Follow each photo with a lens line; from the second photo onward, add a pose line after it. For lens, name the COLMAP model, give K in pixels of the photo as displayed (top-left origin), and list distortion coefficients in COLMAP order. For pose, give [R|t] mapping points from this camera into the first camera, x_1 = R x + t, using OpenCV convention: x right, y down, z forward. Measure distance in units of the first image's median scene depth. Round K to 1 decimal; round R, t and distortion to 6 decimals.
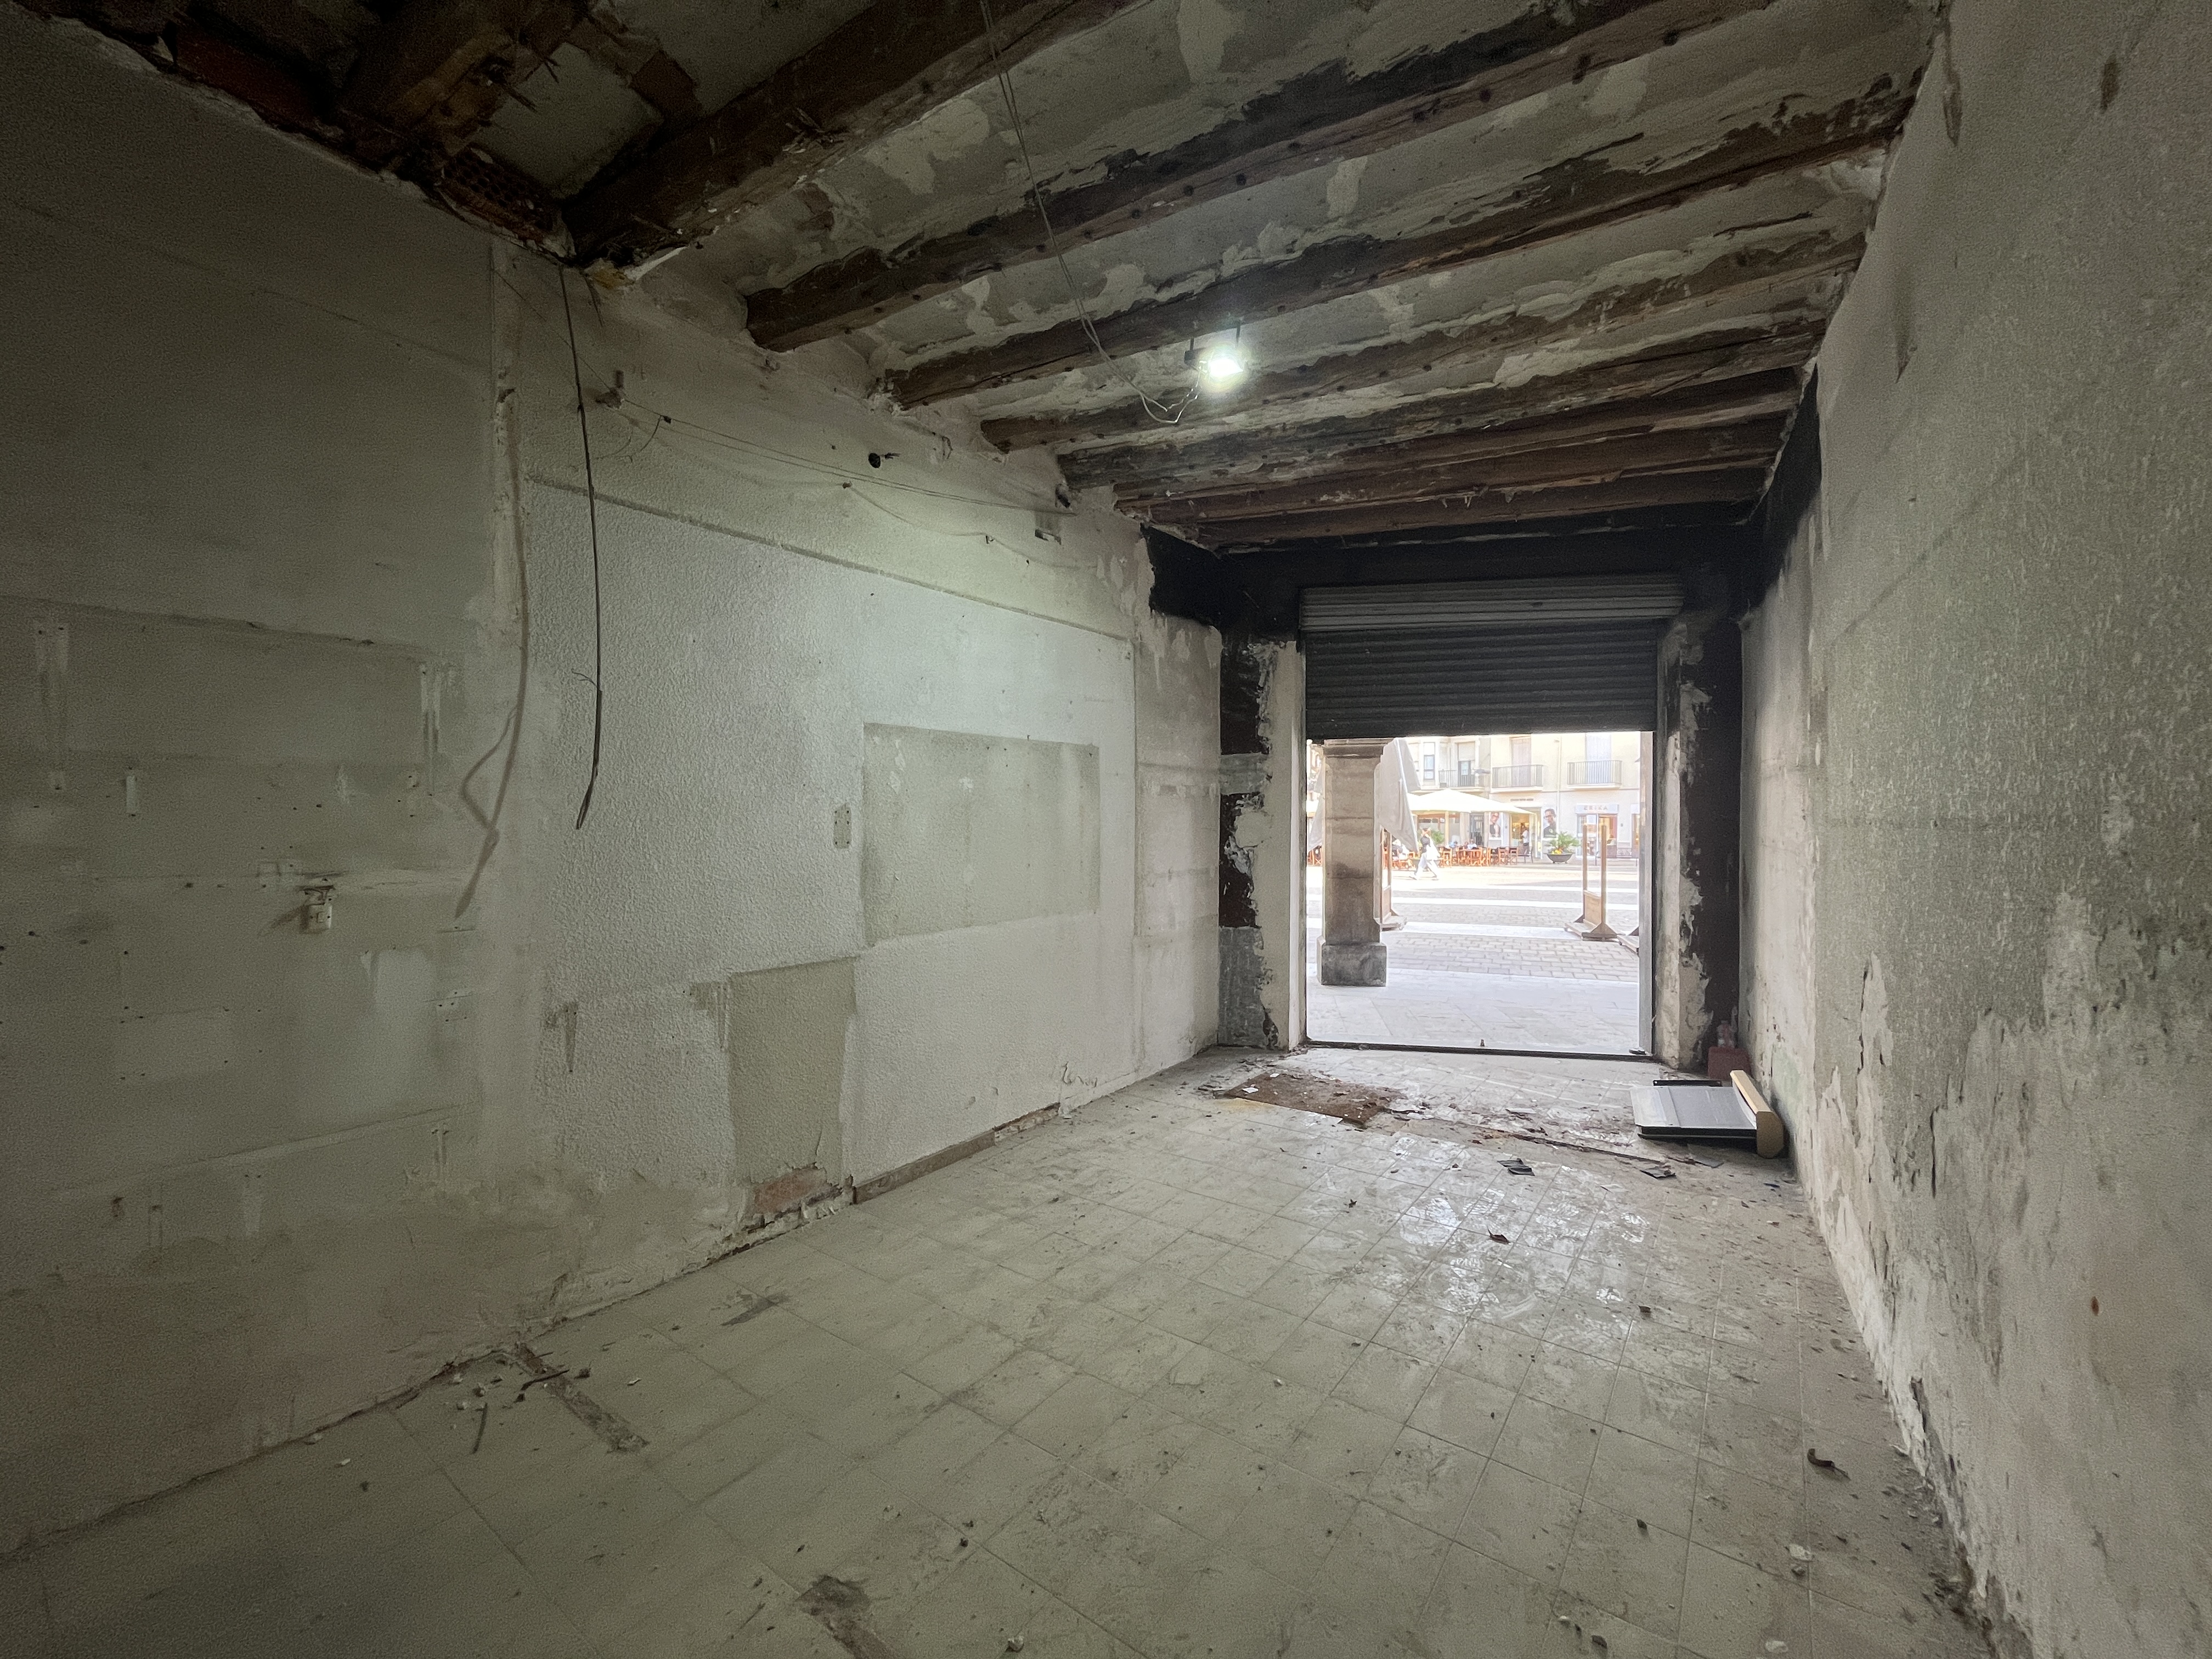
lens RADIAL K [[897.2, 0, 1103.3], [0, 897.2, 827.7], [0, 0, 1]] dist [-0.004582, 0.000383]
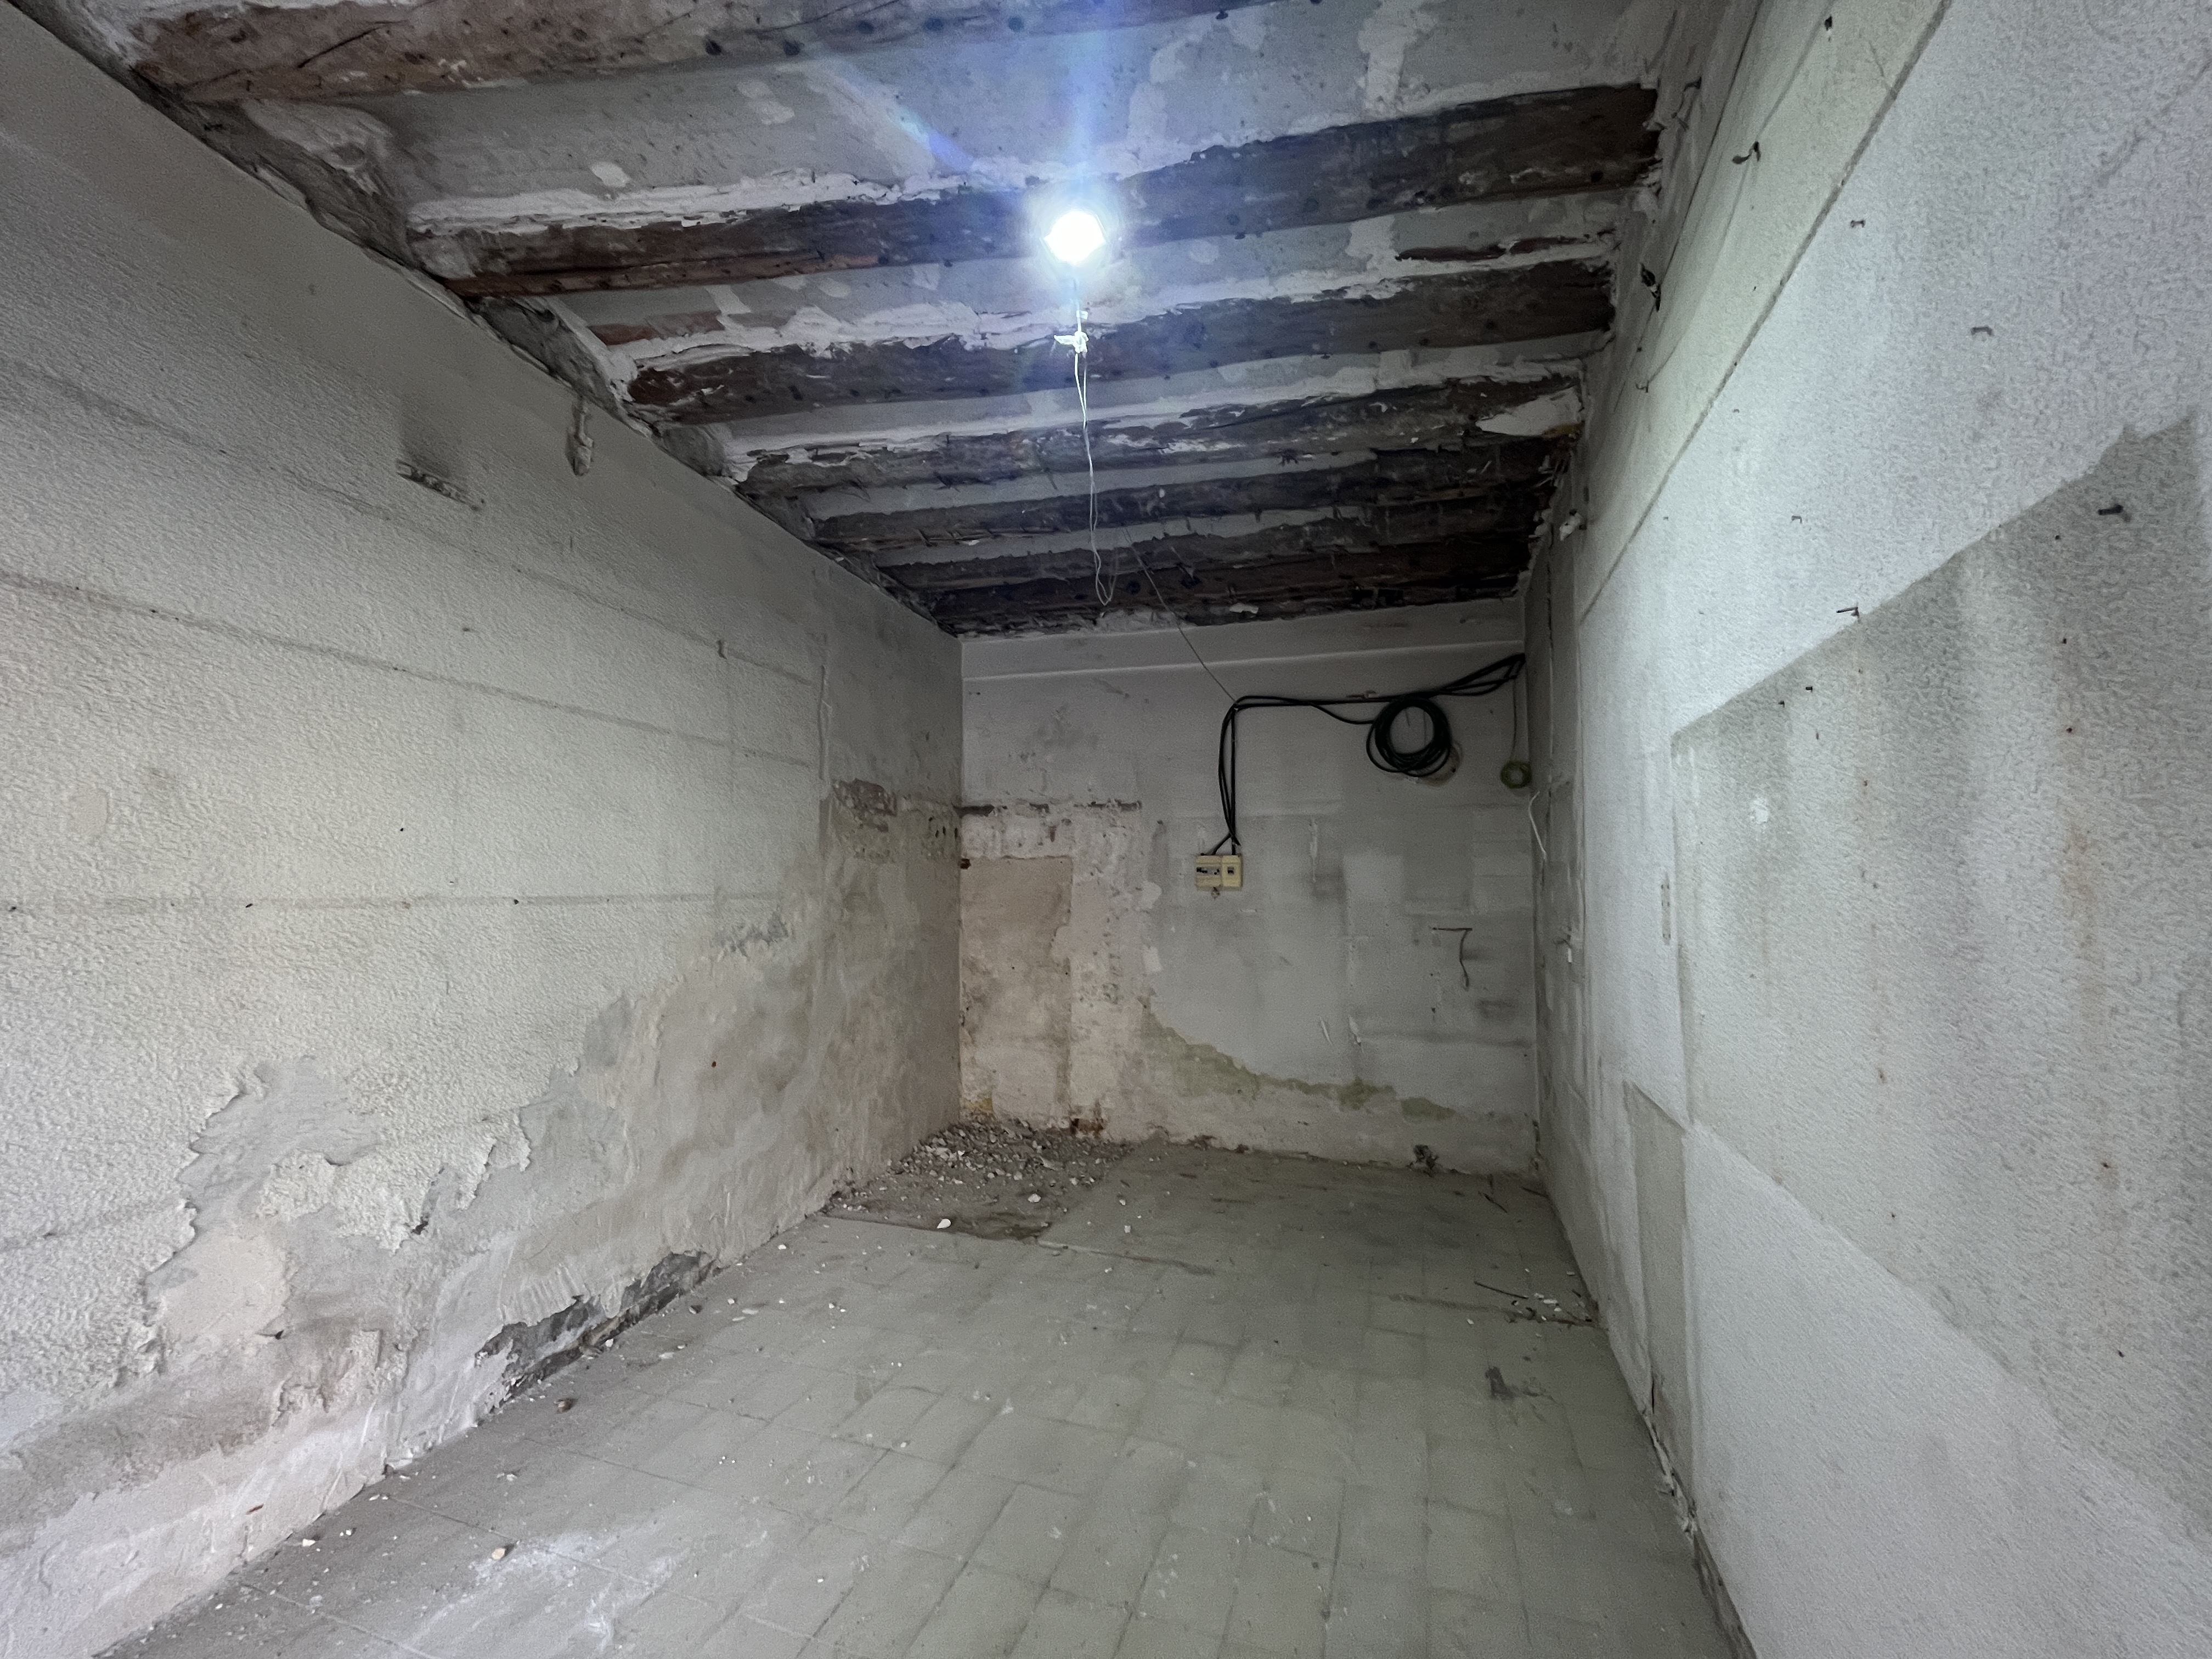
lens RADIAL K [[897.2, 0, 1103.3], [0, 897.2, 827.7], [0, 0, 1]] dist [-0.004582, 0.000383]
pose [[-0.955393, -0.020088, -0.294653, 0.355594], [-0.002627, 0.998223, -0.059537, -0.027111], [0.295325, -0.056107, -0.953748, 1.920378]]
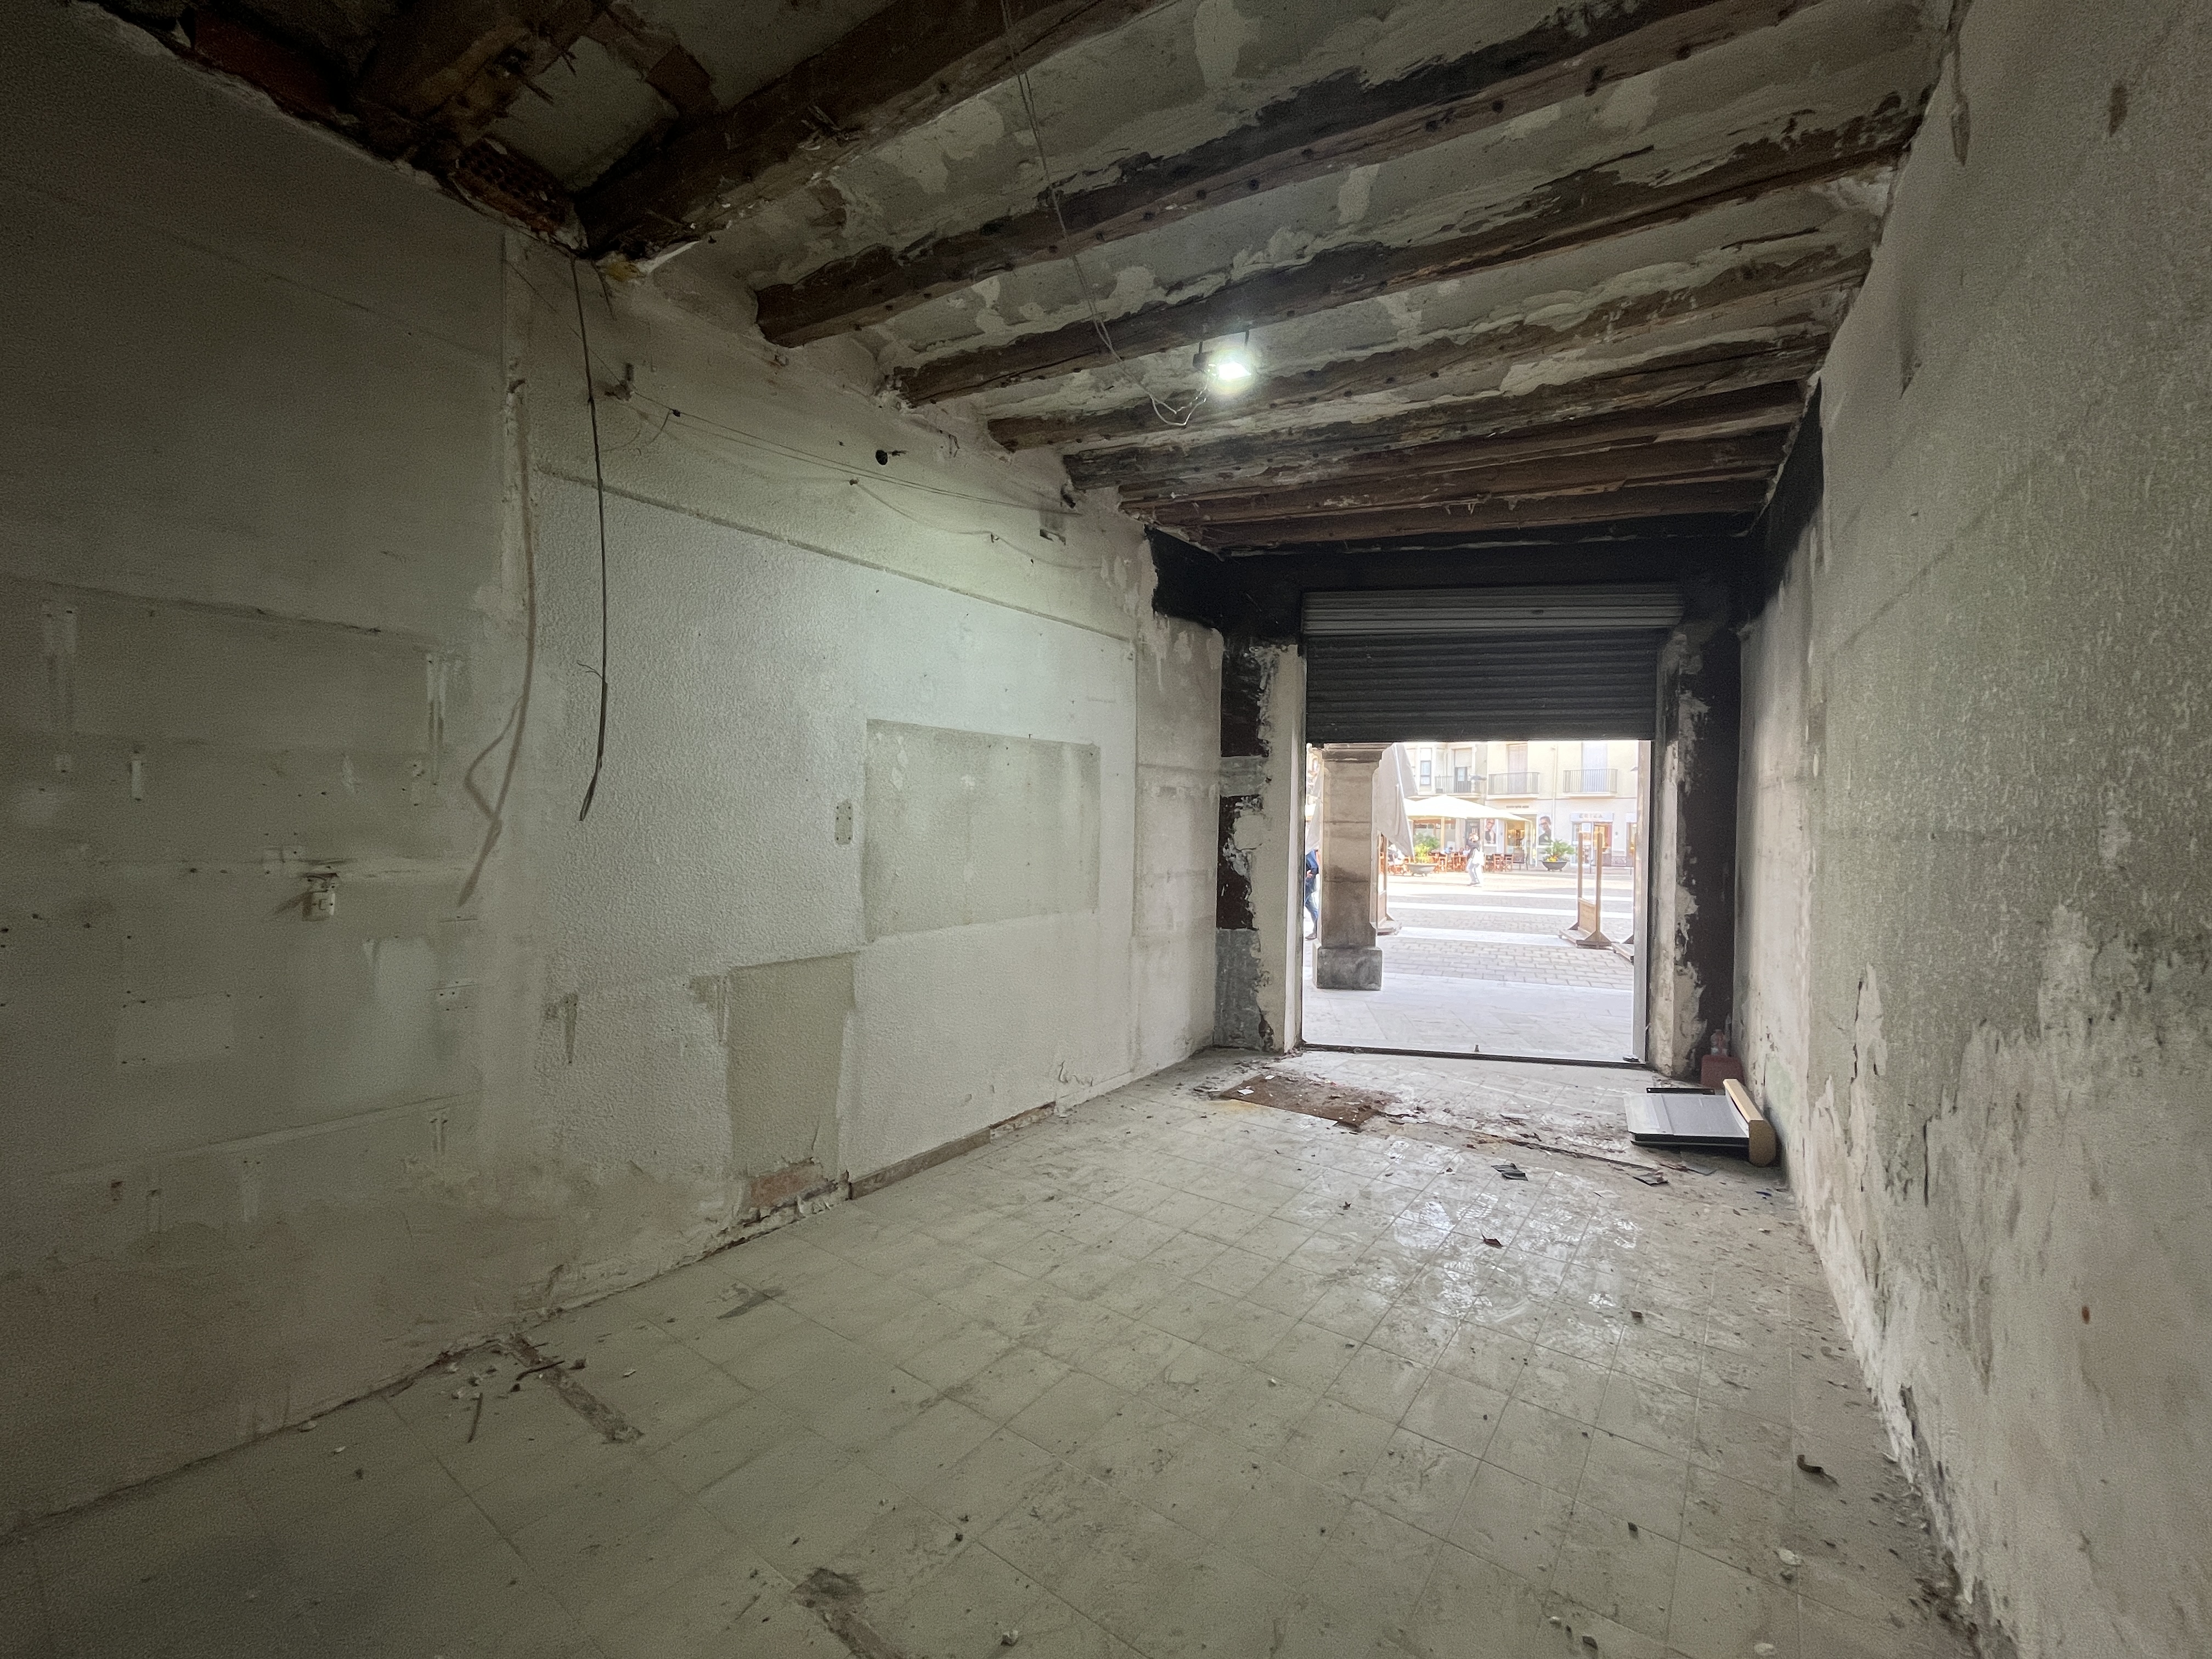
lens RADIAL K [[897.2, 0, 1103.3], [0, 897.2, 827.7], [0, 0, 1]] dist [-0.004582, 0.000383]
pose [[0.999869, 0.015560, 0.004379, -0.007289], [-0.015557, 0.999879, -0.000603, 0.000952], [-0.004388, 0.000535, 0.999990, -0.003391]]
